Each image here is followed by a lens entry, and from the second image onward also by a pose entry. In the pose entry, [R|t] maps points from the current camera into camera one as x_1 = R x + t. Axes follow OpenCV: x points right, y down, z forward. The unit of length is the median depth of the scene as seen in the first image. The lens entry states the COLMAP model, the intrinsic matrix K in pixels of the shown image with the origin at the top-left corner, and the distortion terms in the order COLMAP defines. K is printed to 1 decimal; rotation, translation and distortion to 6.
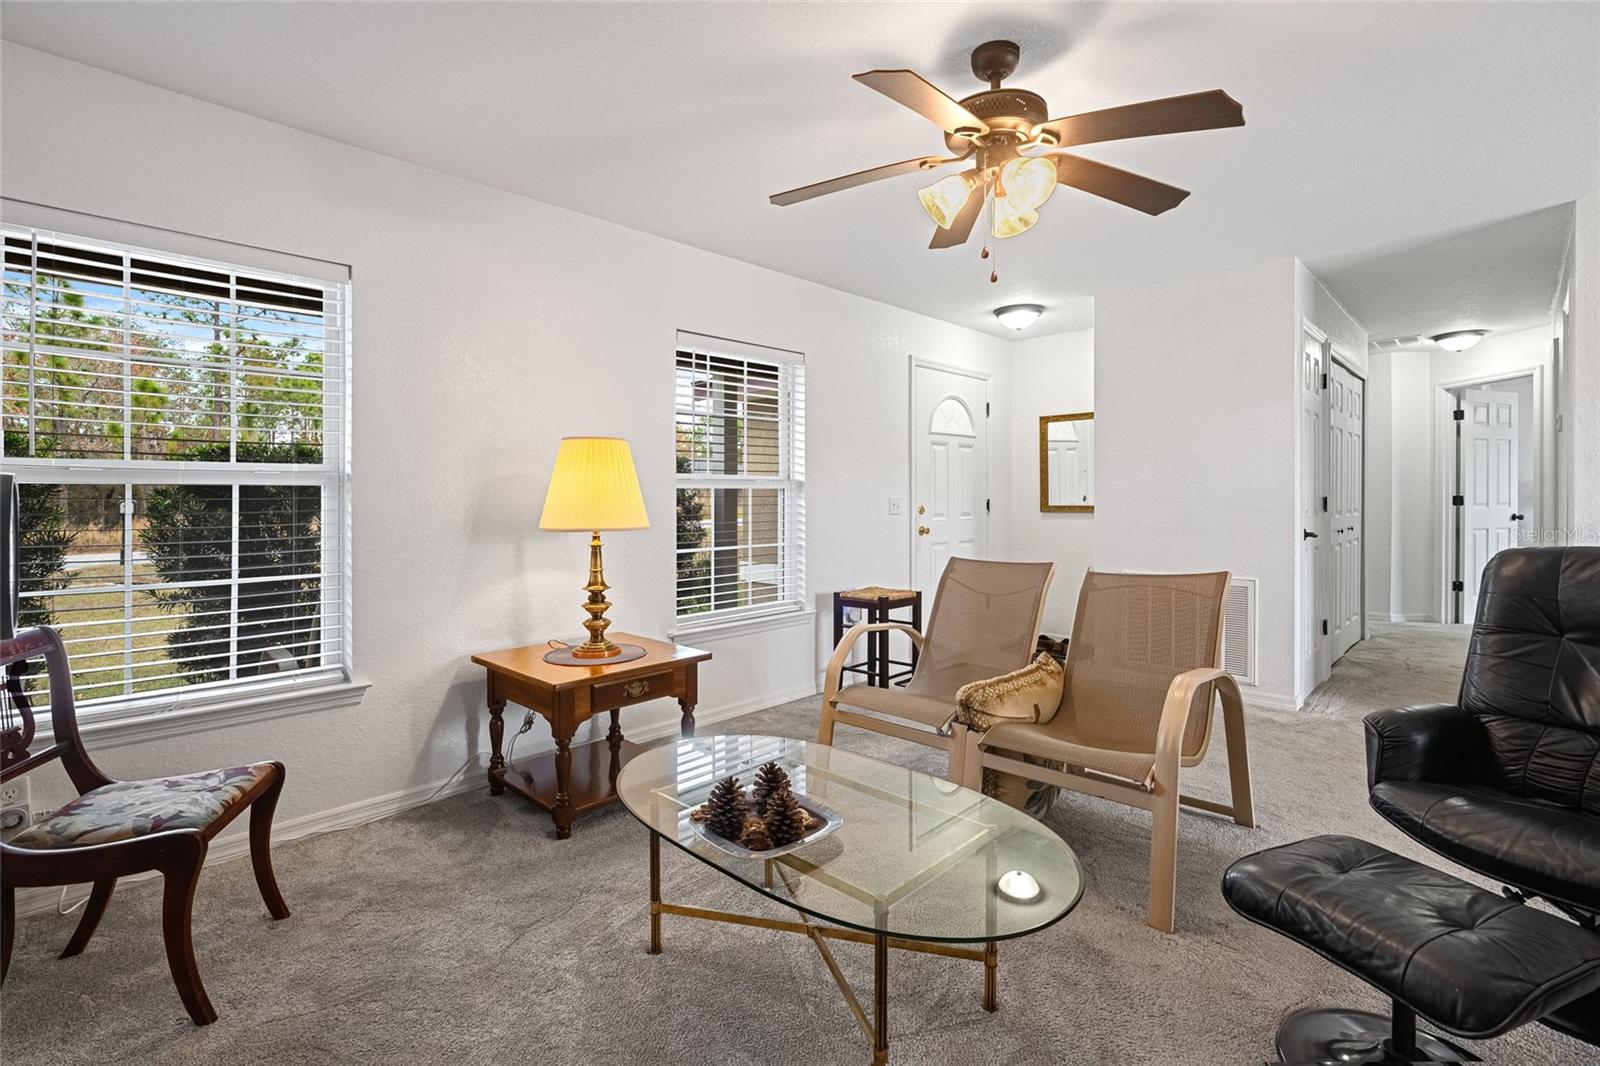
lens RADIAL K [[733.4, 0, 790.6], [0, 733.4, 505.2], [0, 0, 1]] dist [-0.002687, 0.001498]
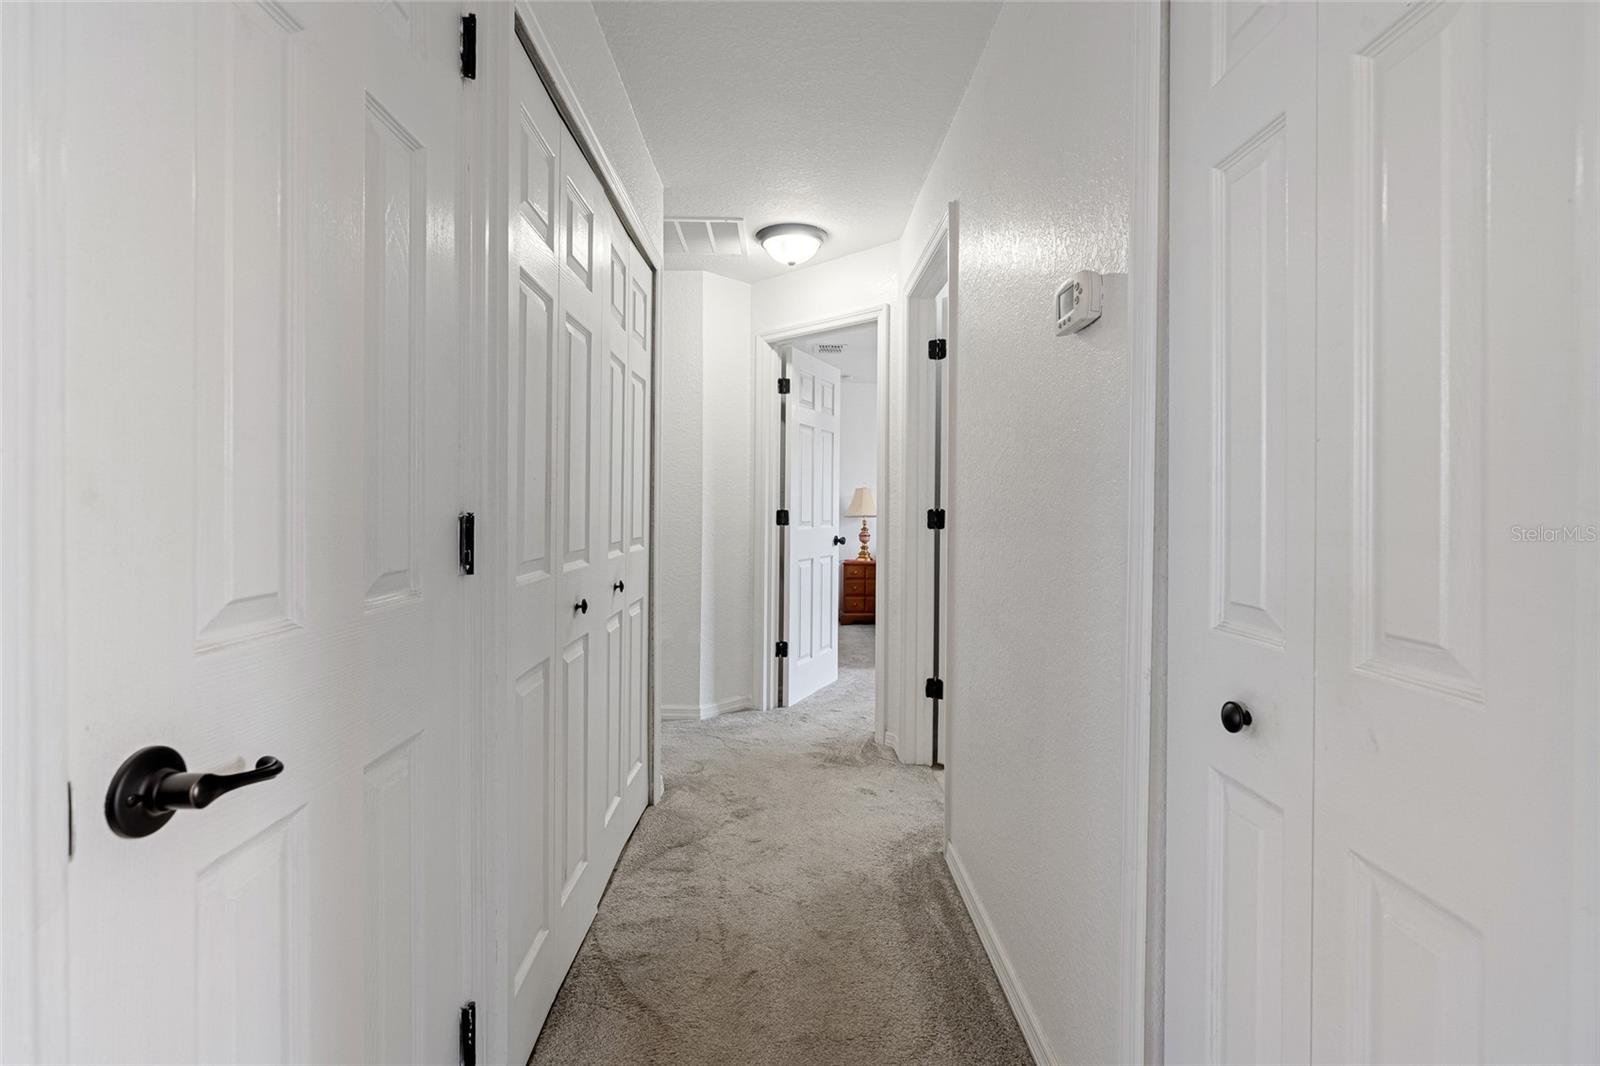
lens RADIAL K [[779.5, 0, 797.7], [0, 779.5, 524.0], [0, 0, 1]] dist [0.000235, -0.000009]
pose [[0.699910, -0.003352, 0.714223, 0.427050], [-0.005820, 0.999929, 0.010396, -0.007764], [-0.714208, -0.011433, 0.699841, 0.506615]]
